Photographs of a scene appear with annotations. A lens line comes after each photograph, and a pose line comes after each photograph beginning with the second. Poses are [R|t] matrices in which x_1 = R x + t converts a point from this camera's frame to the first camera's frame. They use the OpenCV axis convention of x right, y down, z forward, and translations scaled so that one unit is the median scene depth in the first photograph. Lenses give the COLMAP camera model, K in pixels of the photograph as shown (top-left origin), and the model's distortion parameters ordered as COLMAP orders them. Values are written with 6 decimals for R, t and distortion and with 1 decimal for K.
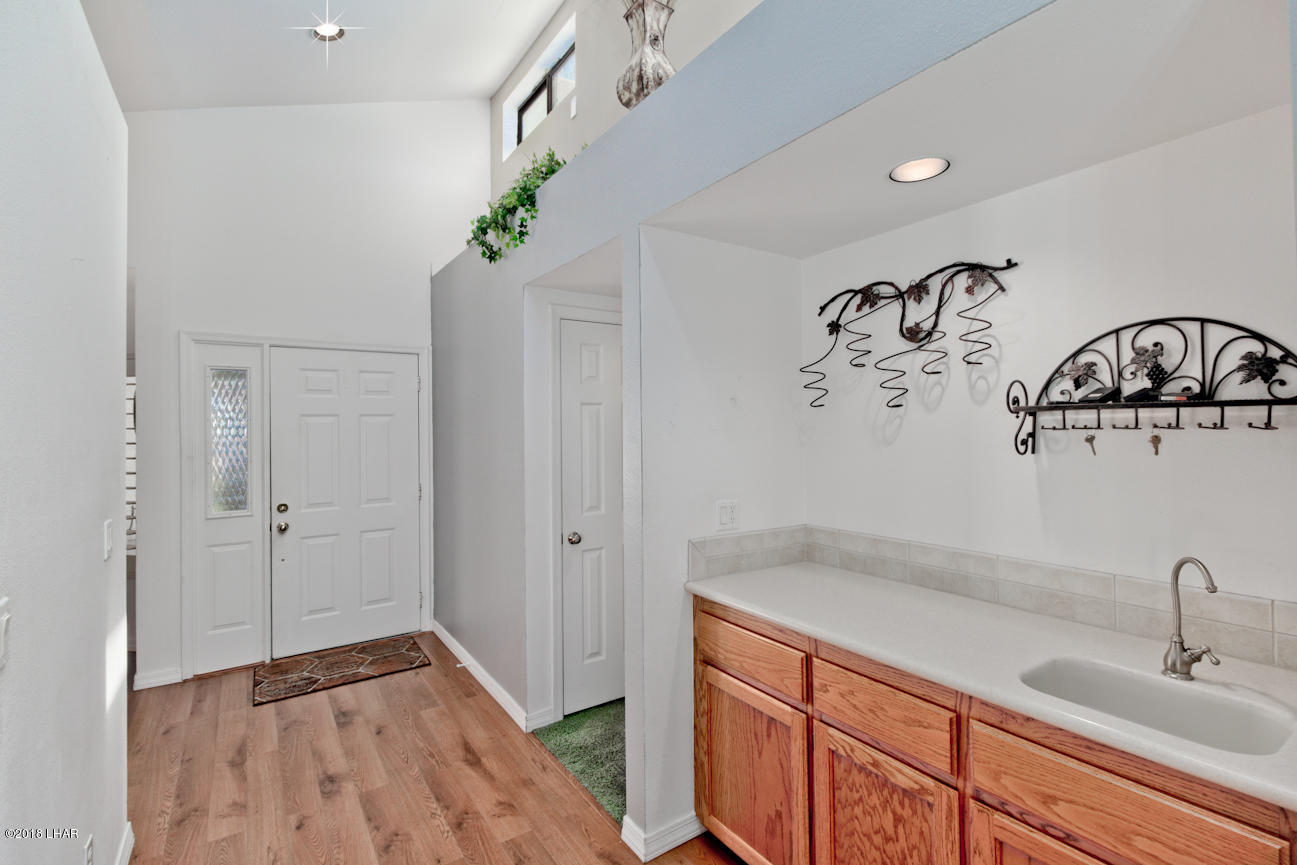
lens RADIAL K [[590.0, 0, 643.1], [0, 590.0, 421.5], [0, 0, 1]] dist [0.026233, -0.017701]
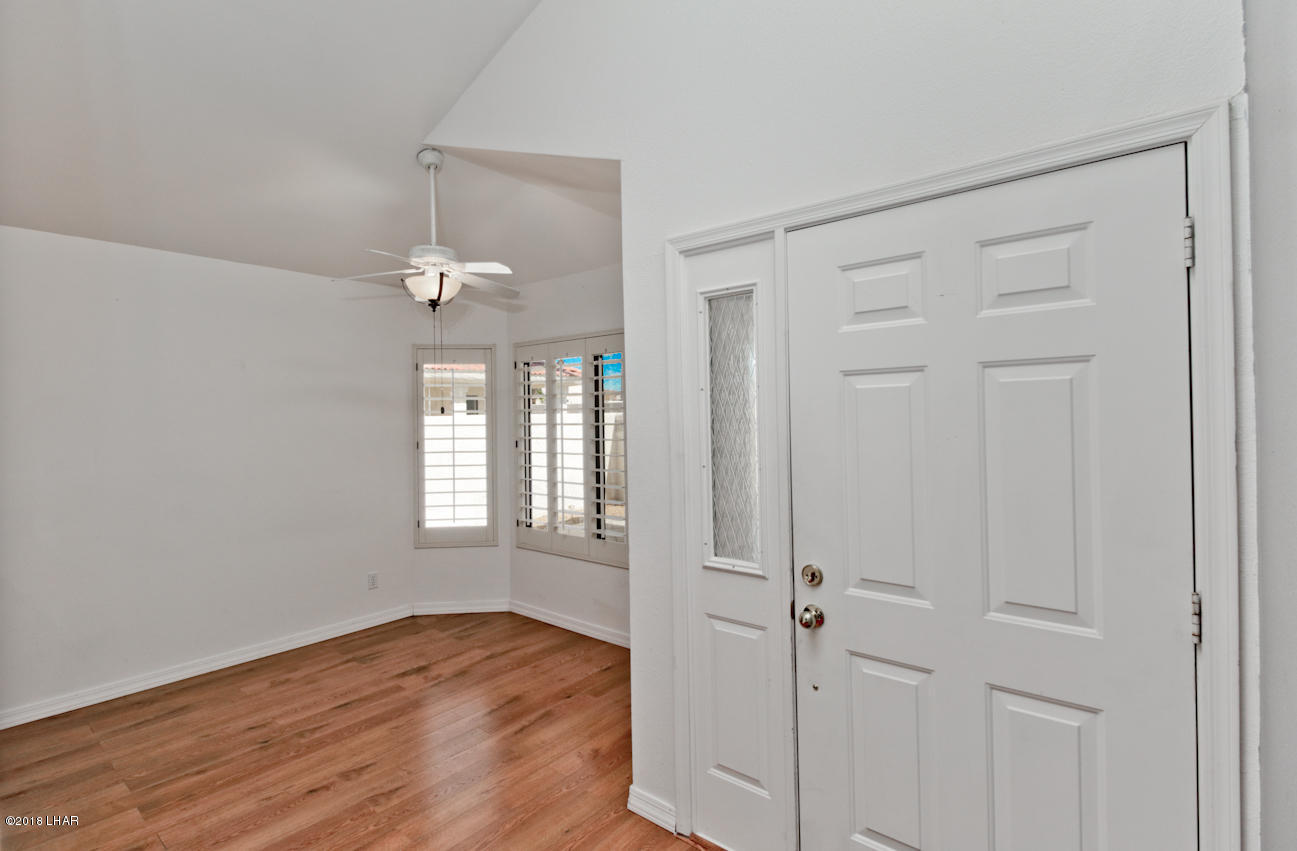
lens RADIAL K [[615.8, 0, 625.3], [0, 615.8, 409.0], [0, 0, 1]] dist [-0.000789, 0.000010]
pose [[0.264836, -0.000451, -0.964293, -0.337698], [0.024329, 0.999685, 0.006214, 0.017739], [0.963986, -0.025106, 0.264764, 1.358709]]
